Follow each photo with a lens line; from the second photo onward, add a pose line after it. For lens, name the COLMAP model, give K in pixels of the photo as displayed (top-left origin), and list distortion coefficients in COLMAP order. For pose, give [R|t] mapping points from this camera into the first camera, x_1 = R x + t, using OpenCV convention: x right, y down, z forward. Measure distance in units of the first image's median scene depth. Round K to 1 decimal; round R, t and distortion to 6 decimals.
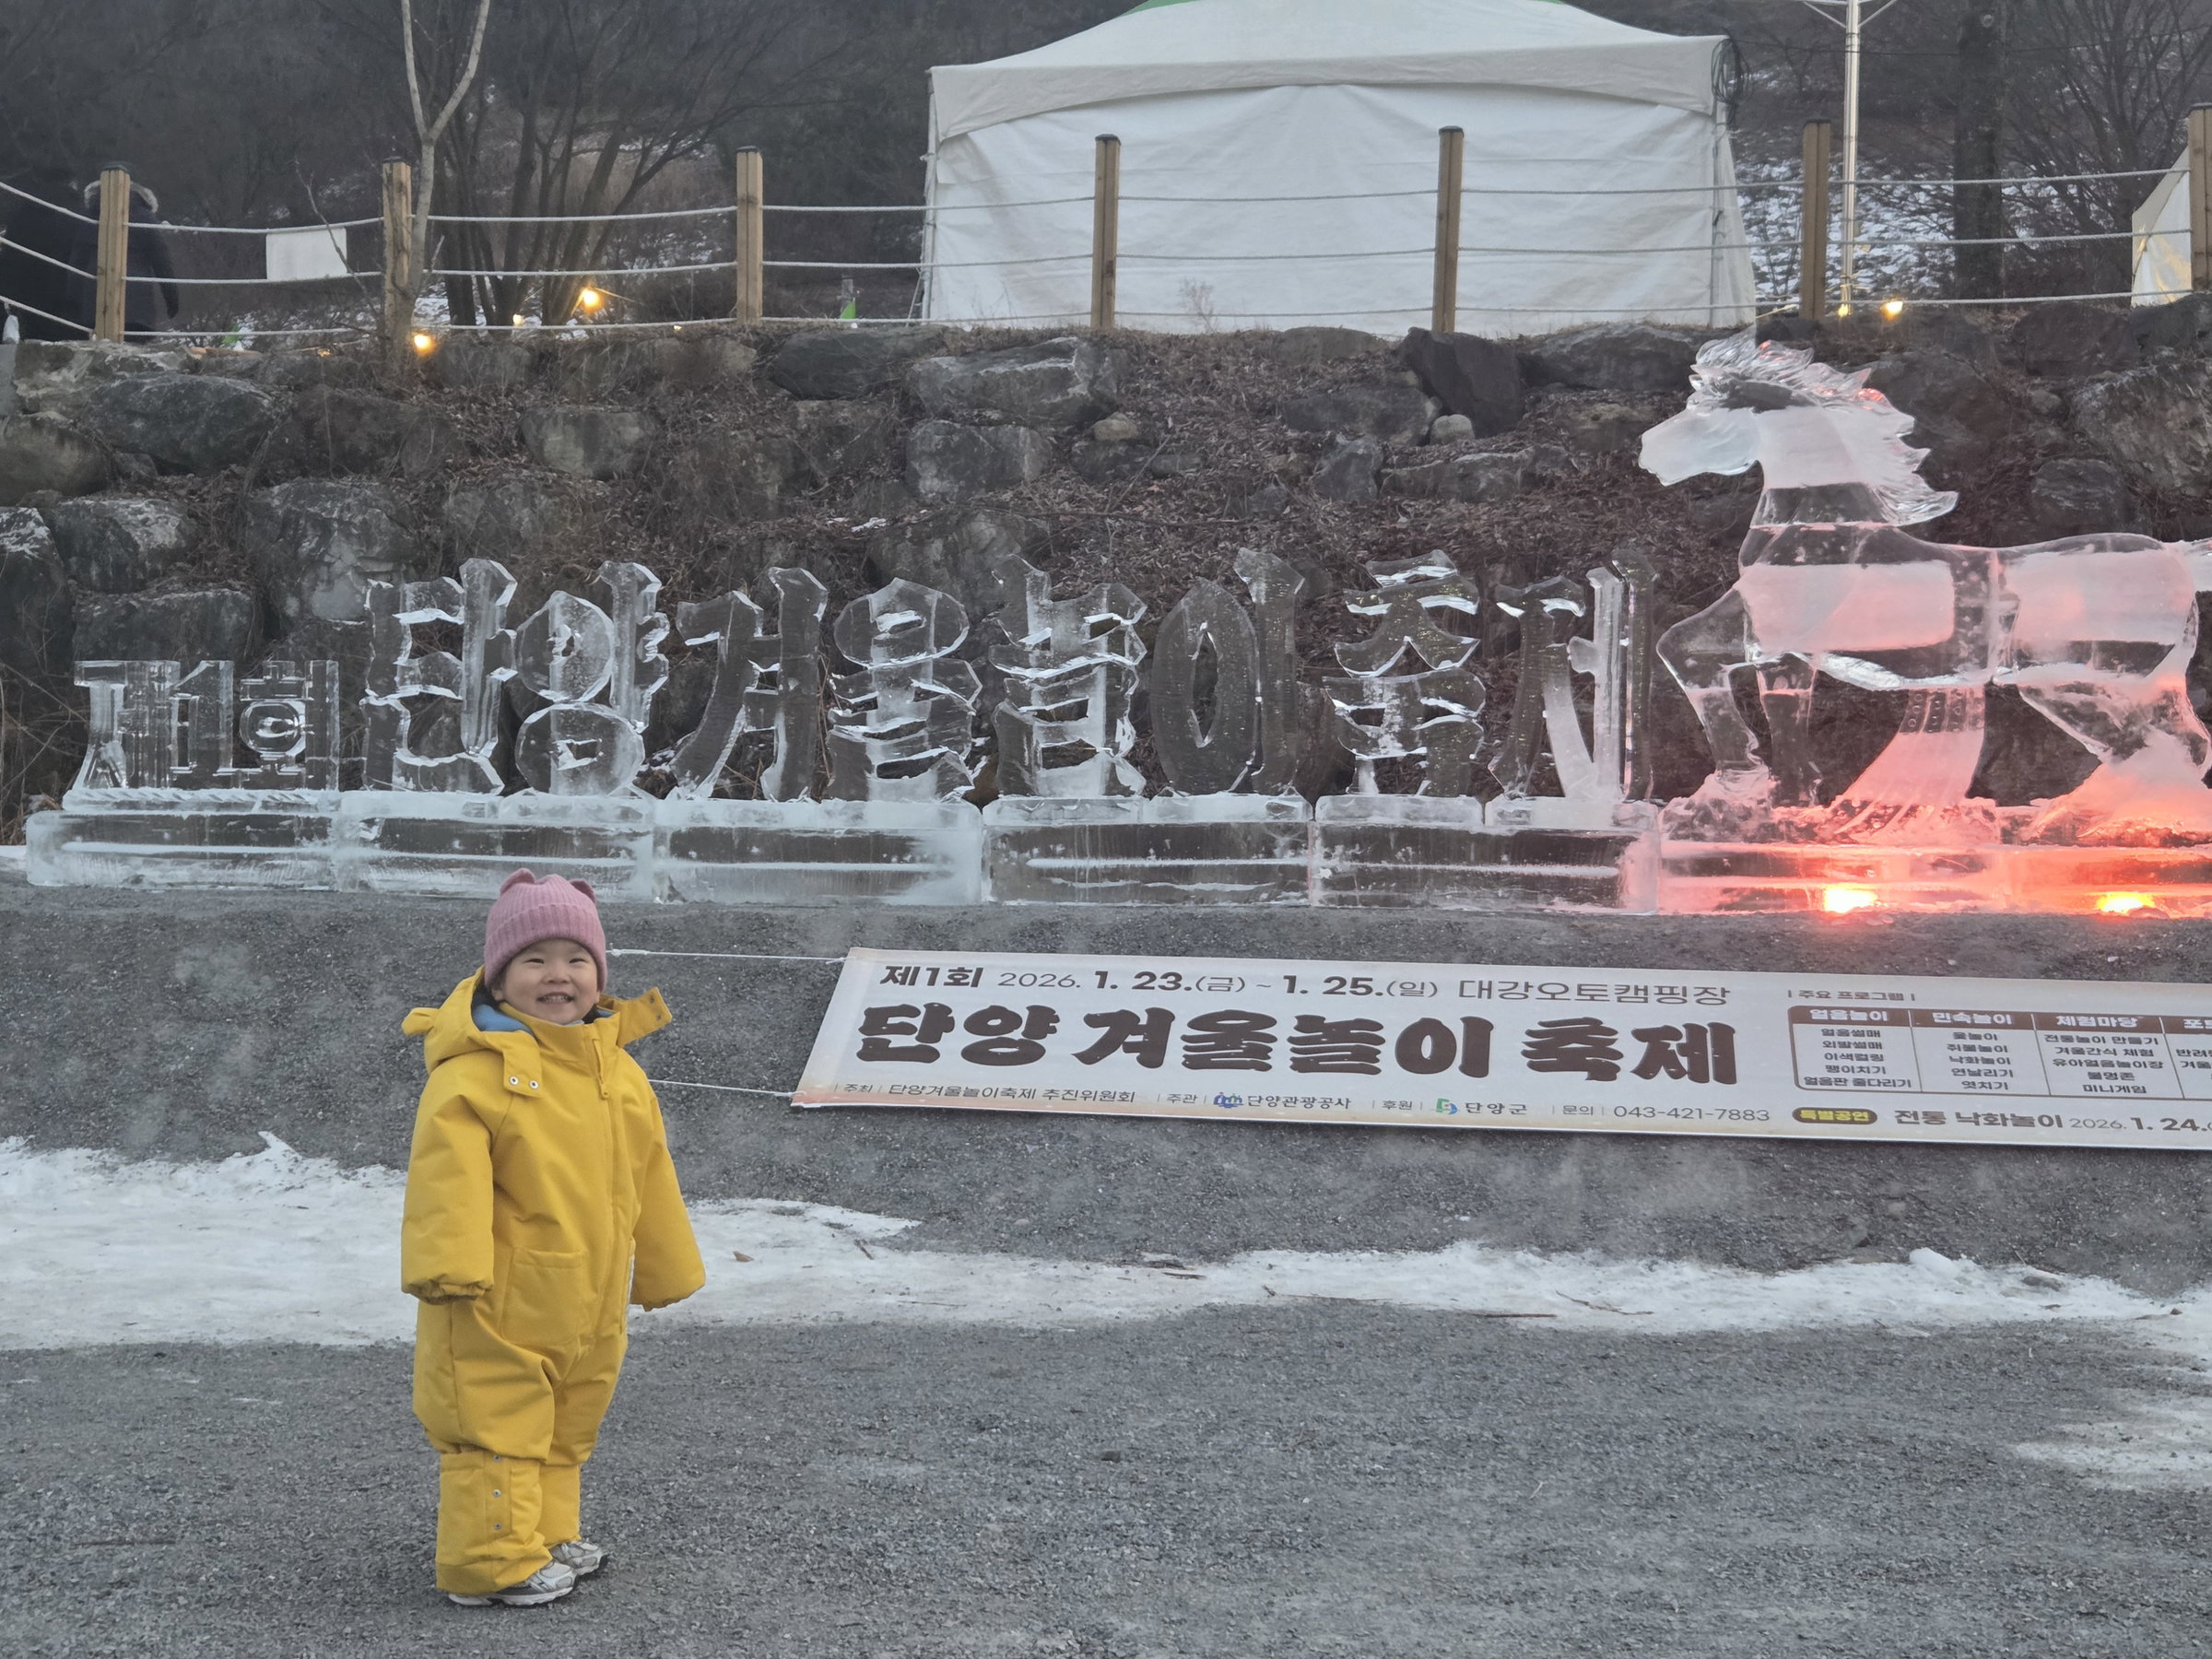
lens RADIAL K [[2955.0, 0, 1103.1], [0, 2955.0, 836.6], [0, 0, 1]] dist [0.068693, 0.000000]
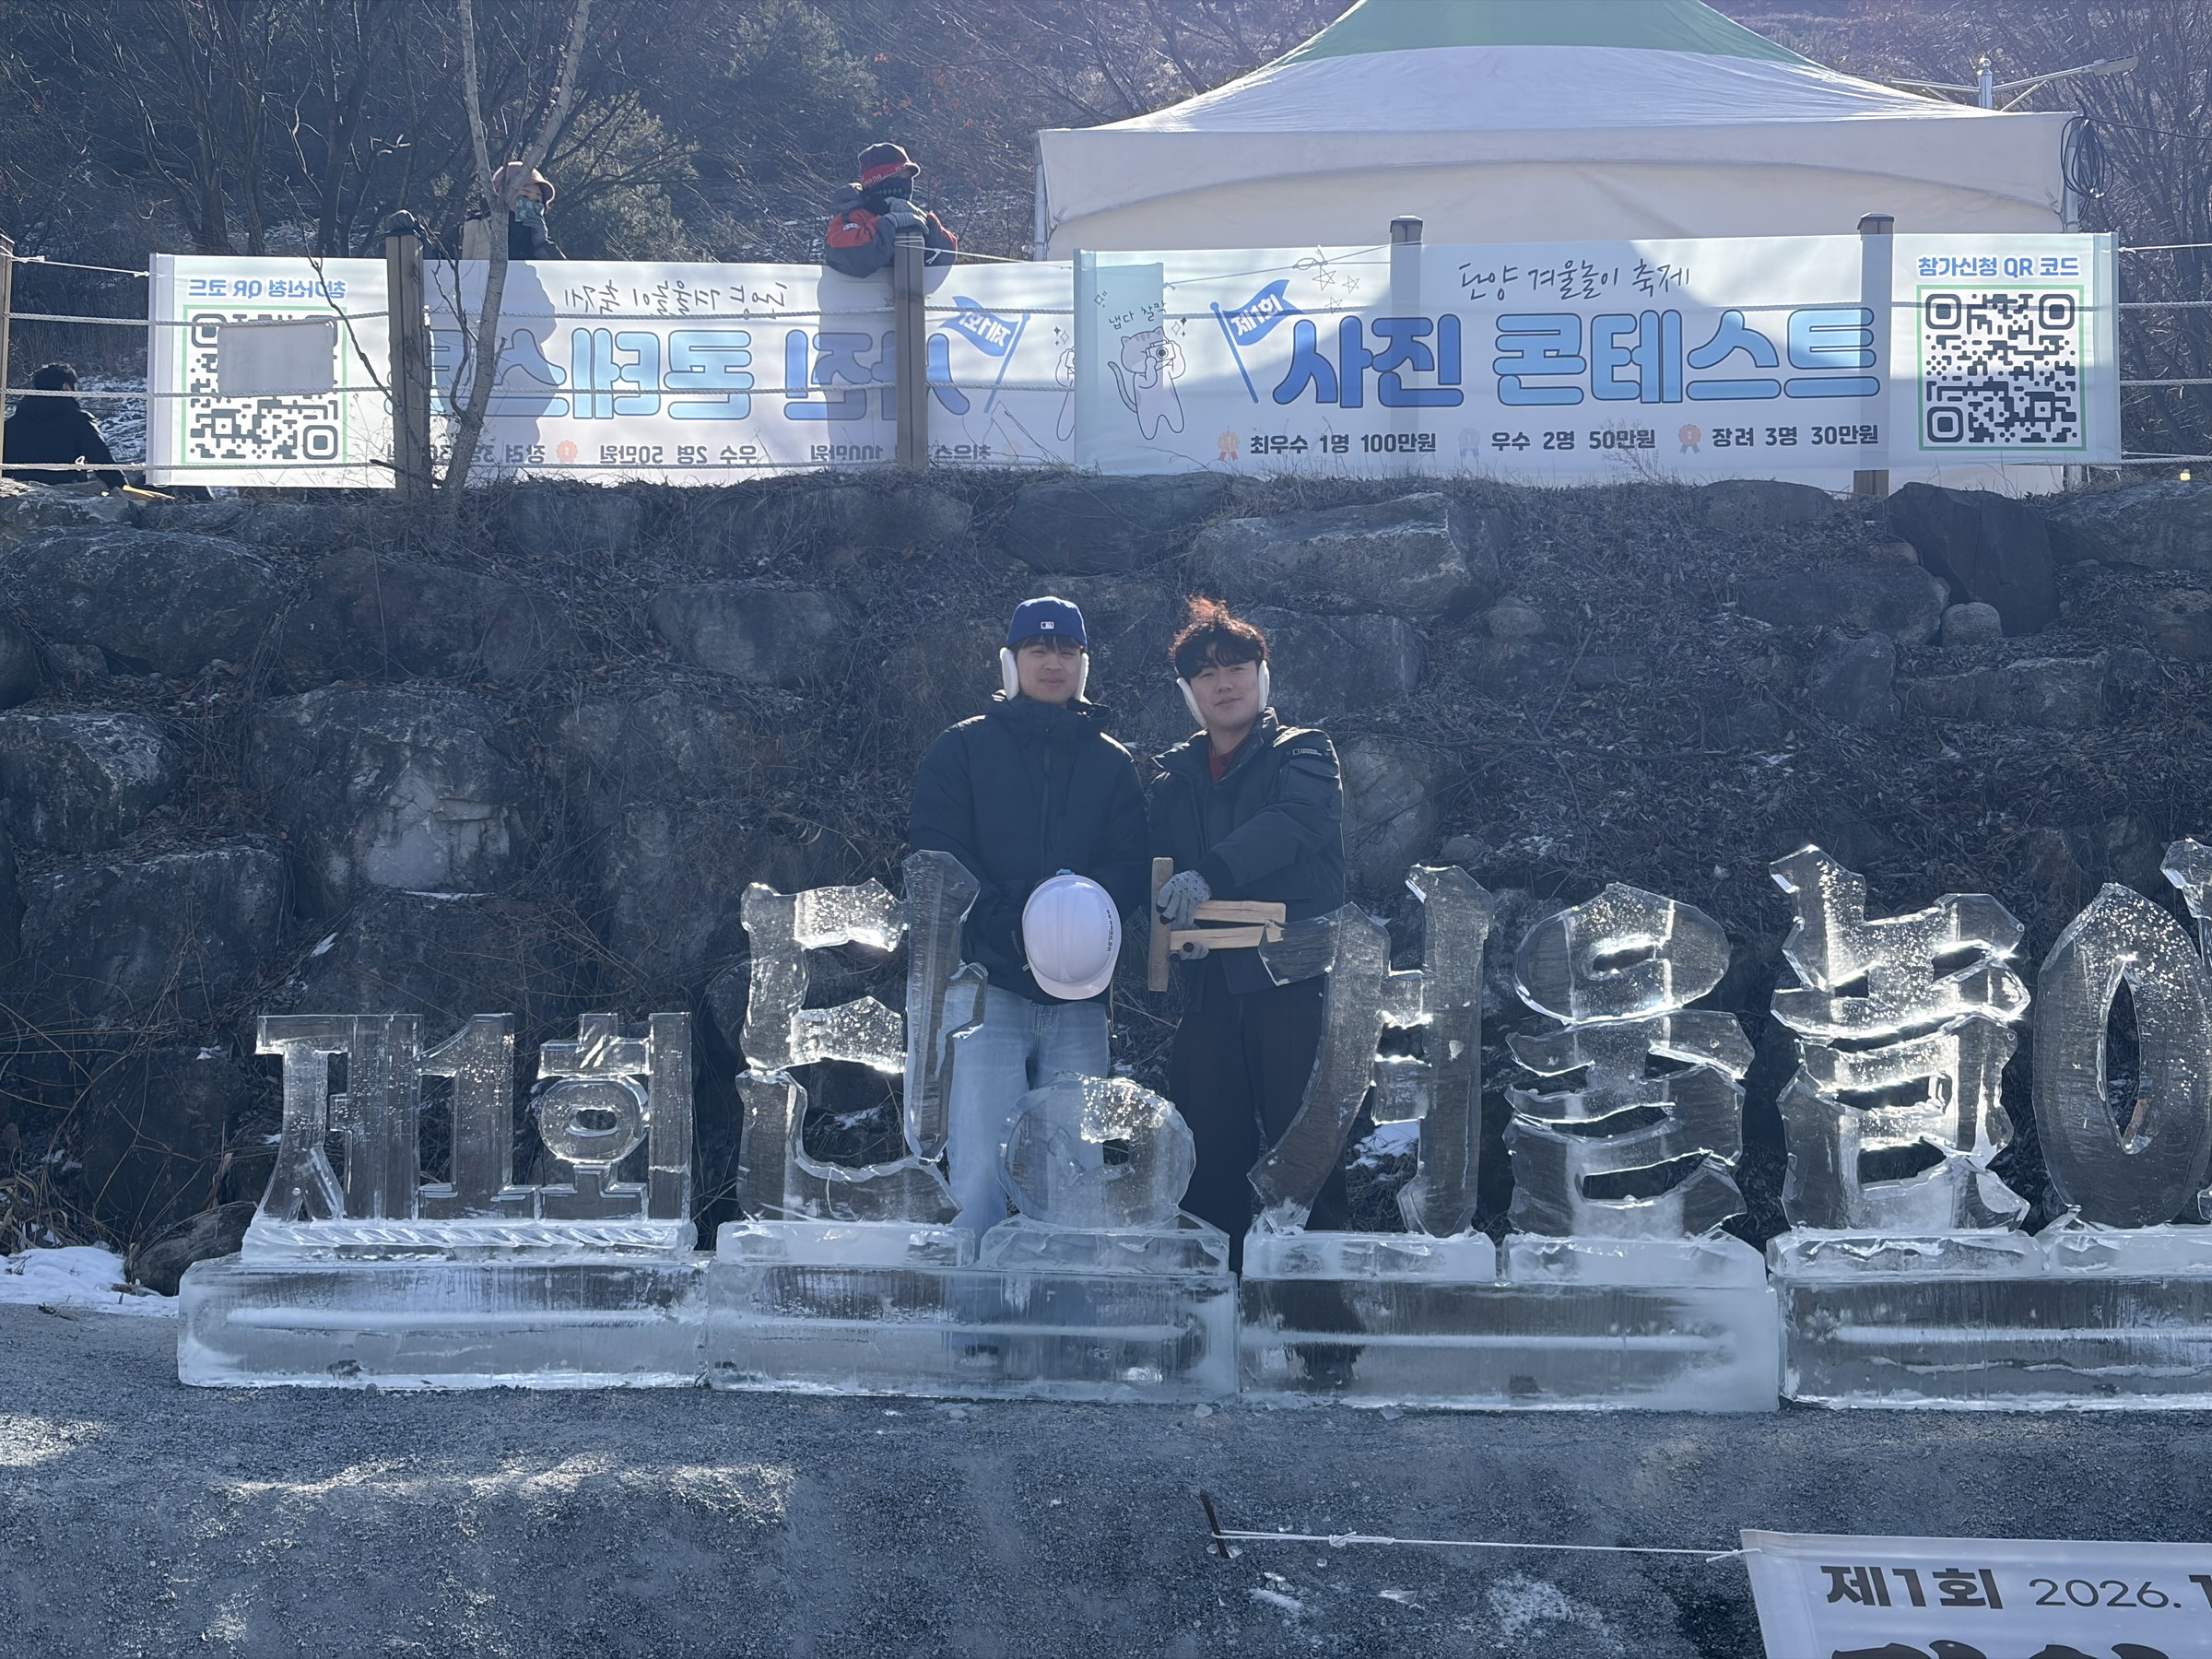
lens RADIAL K [[3289.8, 0, 1108.5], [0, 3289.8, 823.5], [0, 0, 1]] dist [0.152027, 0.000000]
pose [[0.992943, -0.000685, 0.118588, -0.190736], [0.007542, 0.998324, -0.057383, -0.043626], [-0.118350, 0.057872, 0.991284, 0.222140]]
